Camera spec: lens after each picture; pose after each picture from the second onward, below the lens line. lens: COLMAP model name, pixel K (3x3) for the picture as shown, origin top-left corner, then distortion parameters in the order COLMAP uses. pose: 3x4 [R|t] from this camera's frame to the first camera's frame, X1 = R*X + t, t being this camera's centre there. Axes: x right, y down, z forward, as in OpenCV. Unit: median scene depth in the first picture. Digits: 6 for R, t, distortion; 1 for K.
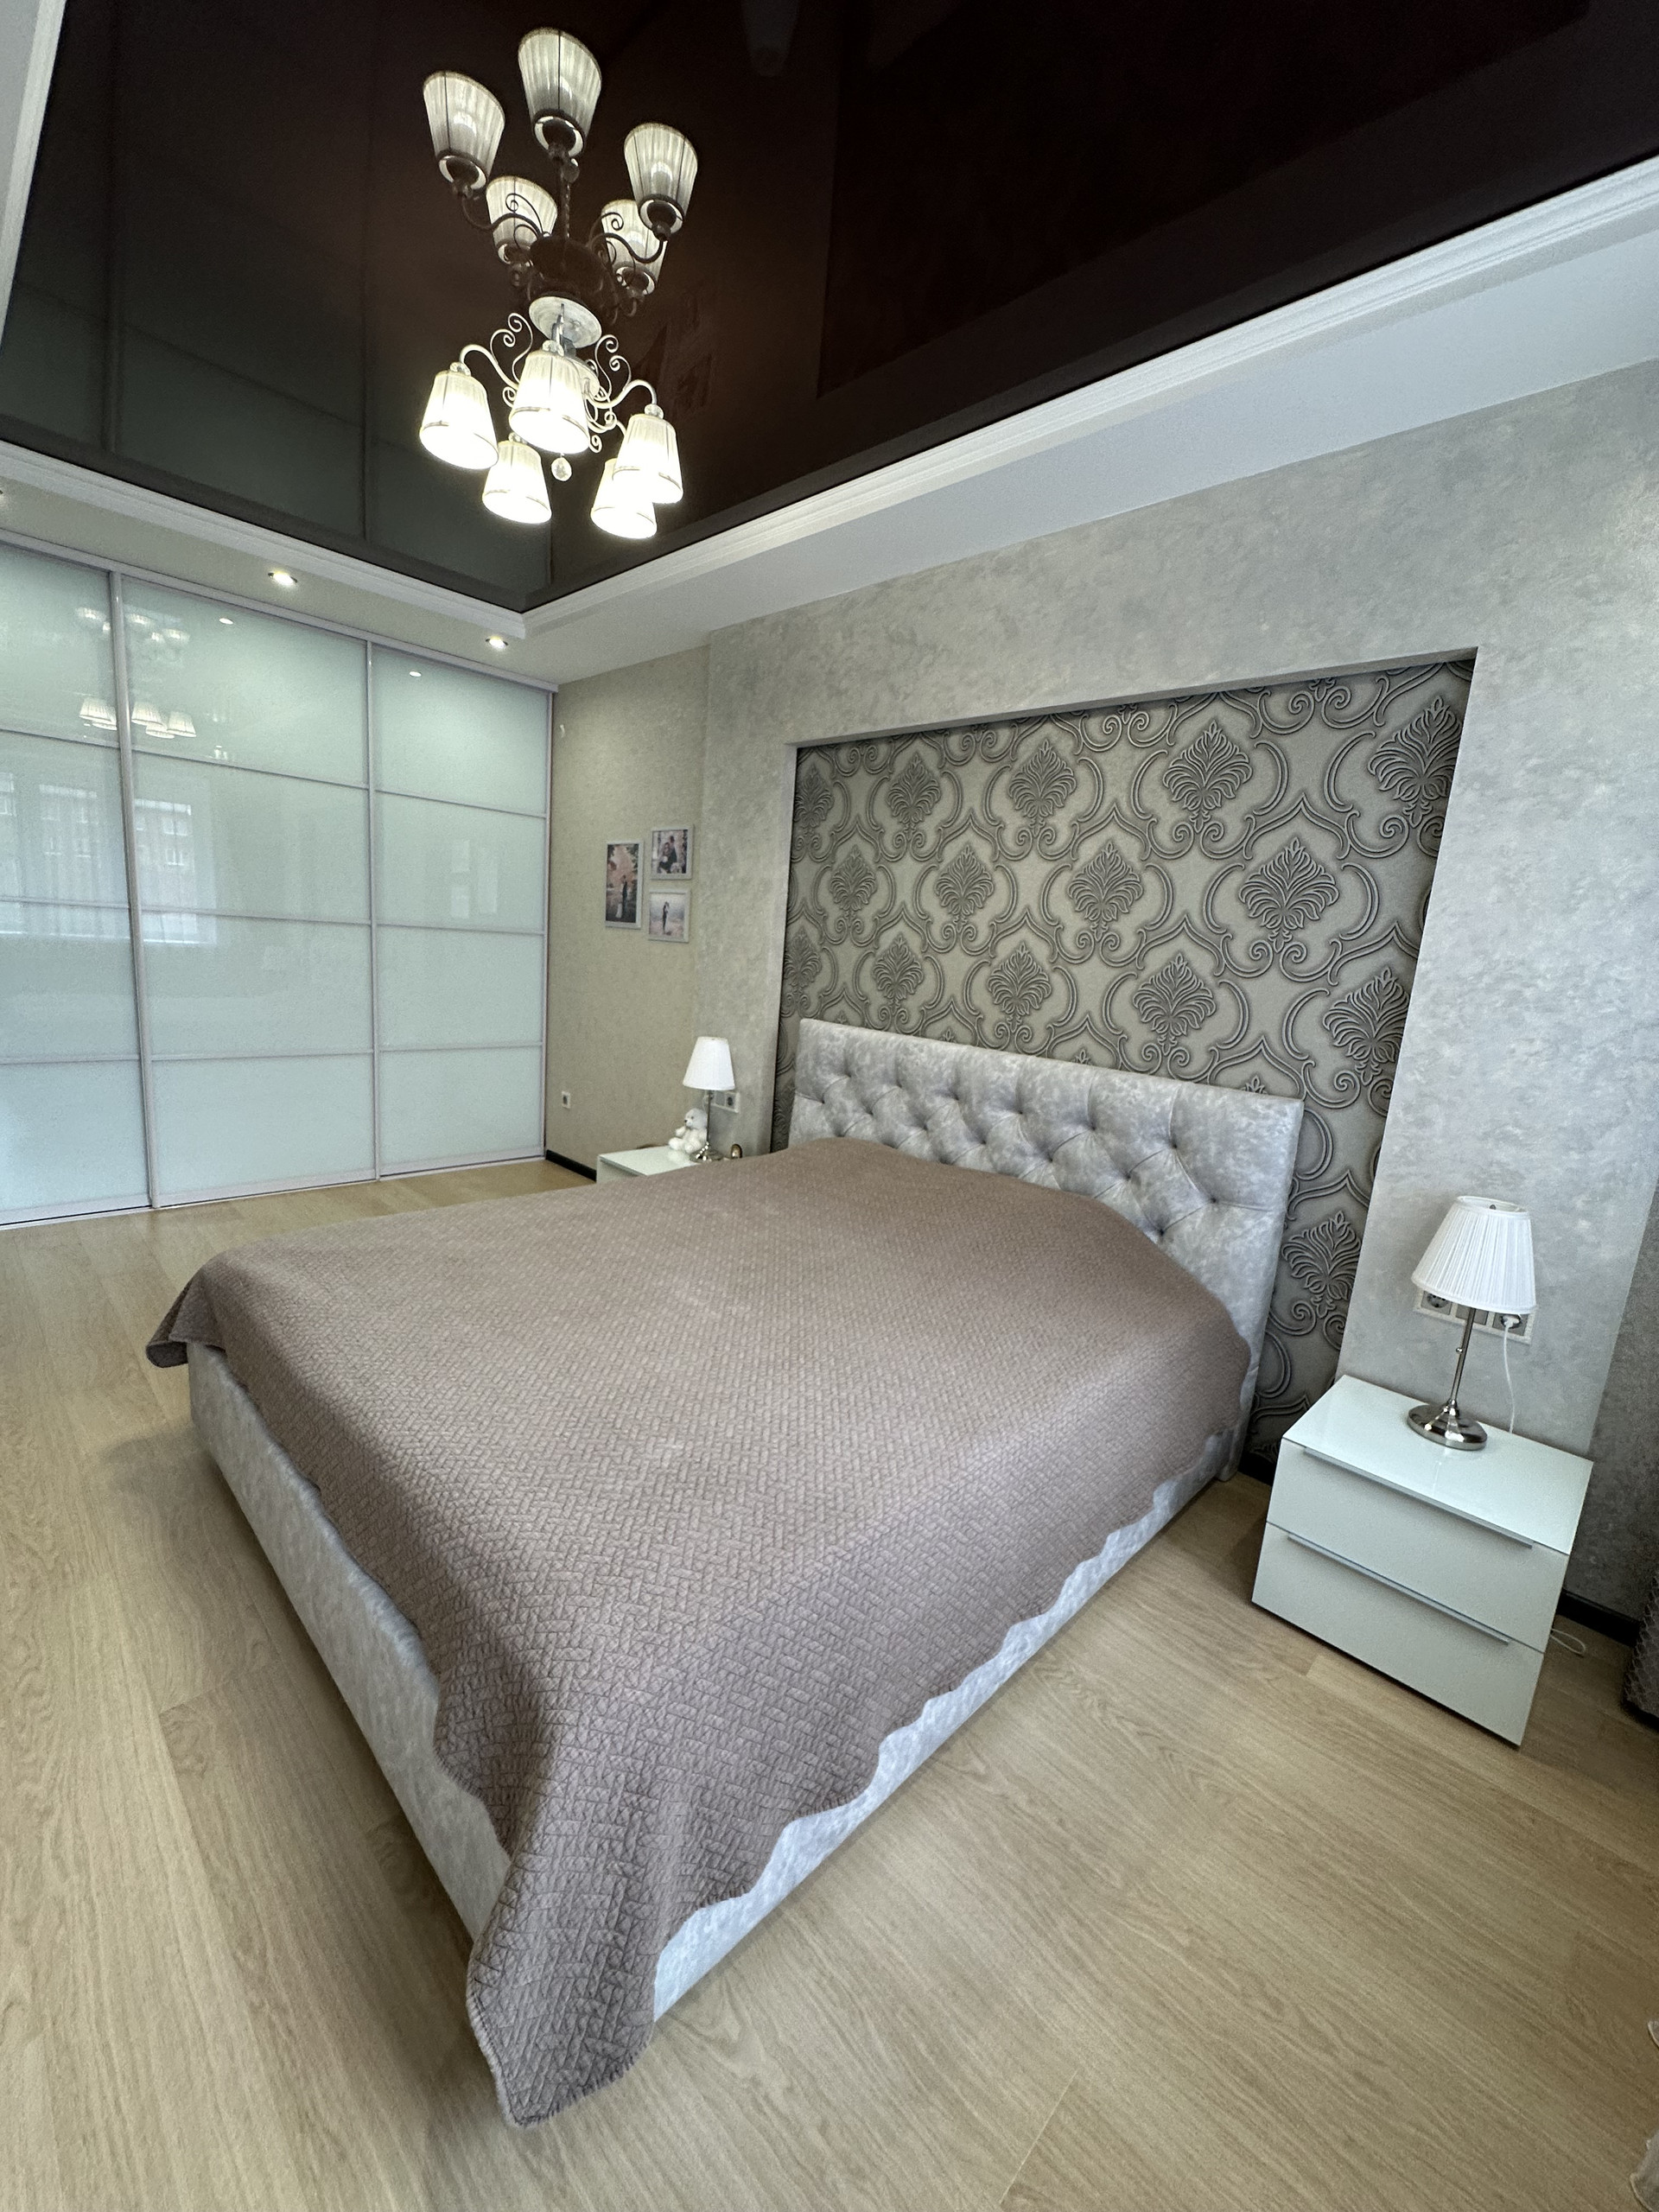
lens RADIAL K [[880.5, 0, 829.2], [0, 880.5, 1105.5], [0, 0, 1]] dist [-0.002699, -0.000540]
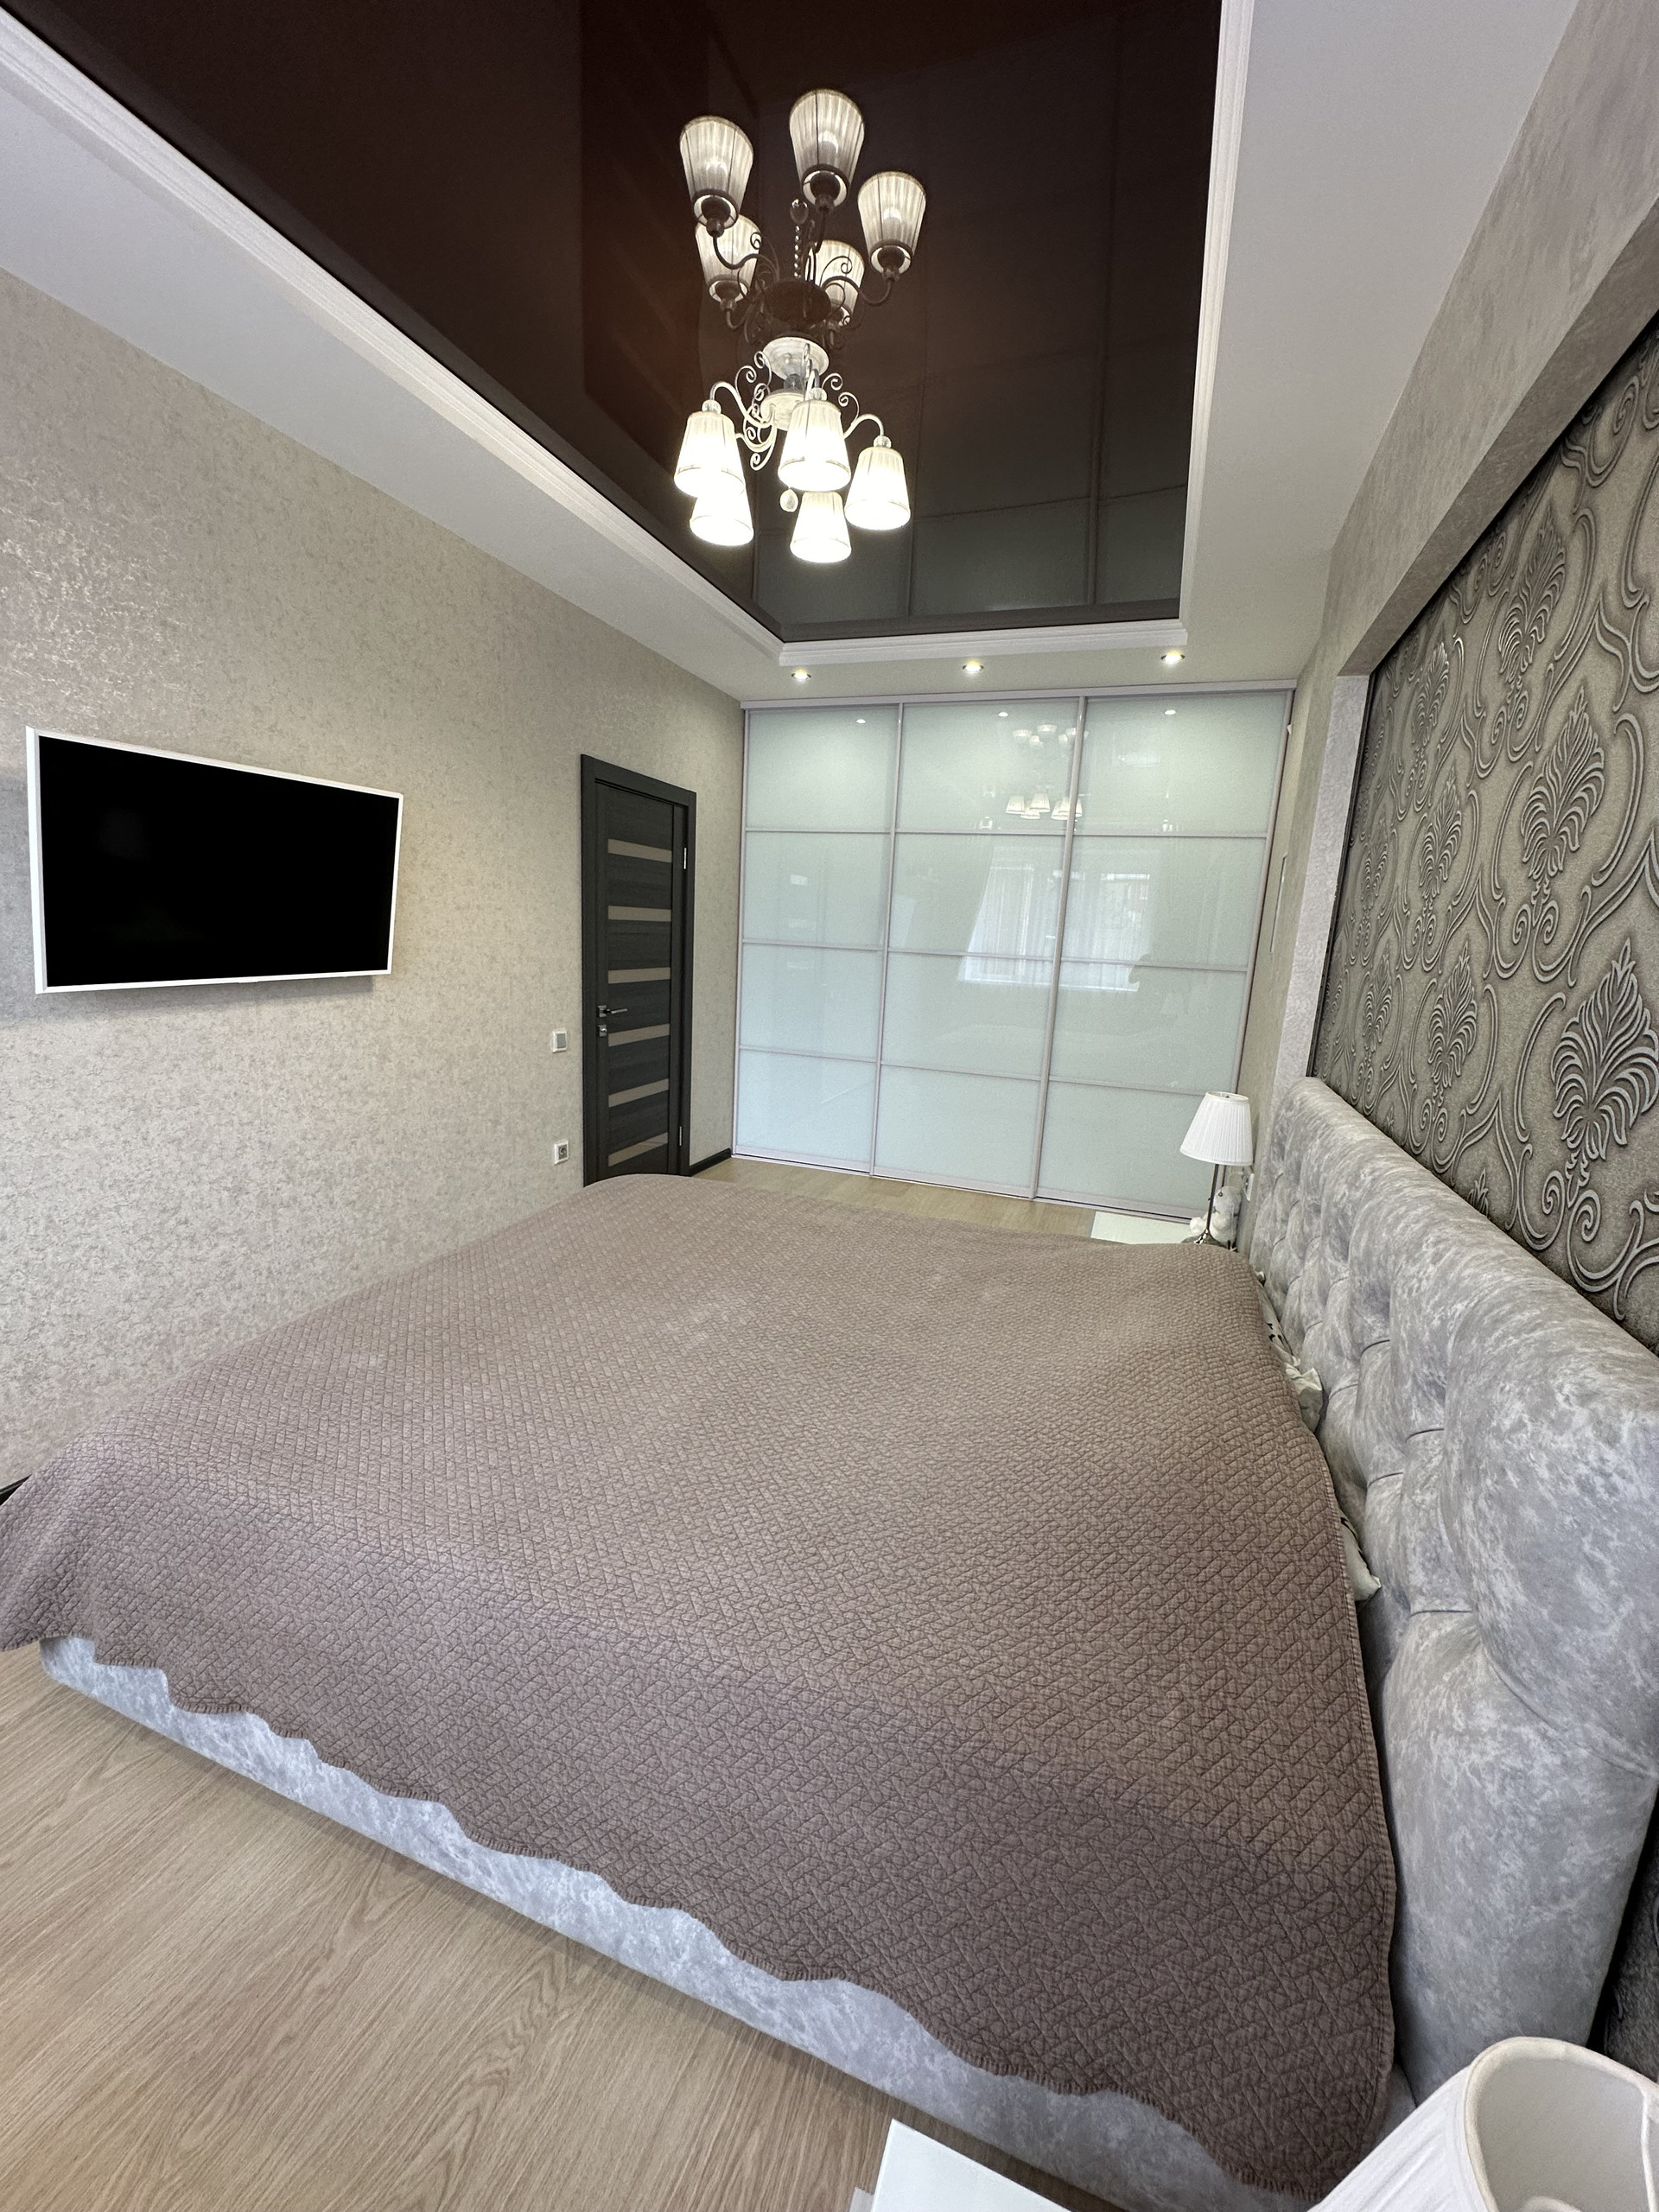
lens RADIAL K [[880.3, 0, 829.8], [0, 880.3, 1106.6], [0, 0, 1]] dist [0.000678, -0.000282]
pose [[0.418256, 0.124769, -0.899719, 0.422232], [-0.185558, 0.981369, 0.049831, -0.042925], [0.889174, 0.146108, 0.433616, 0.389581]]
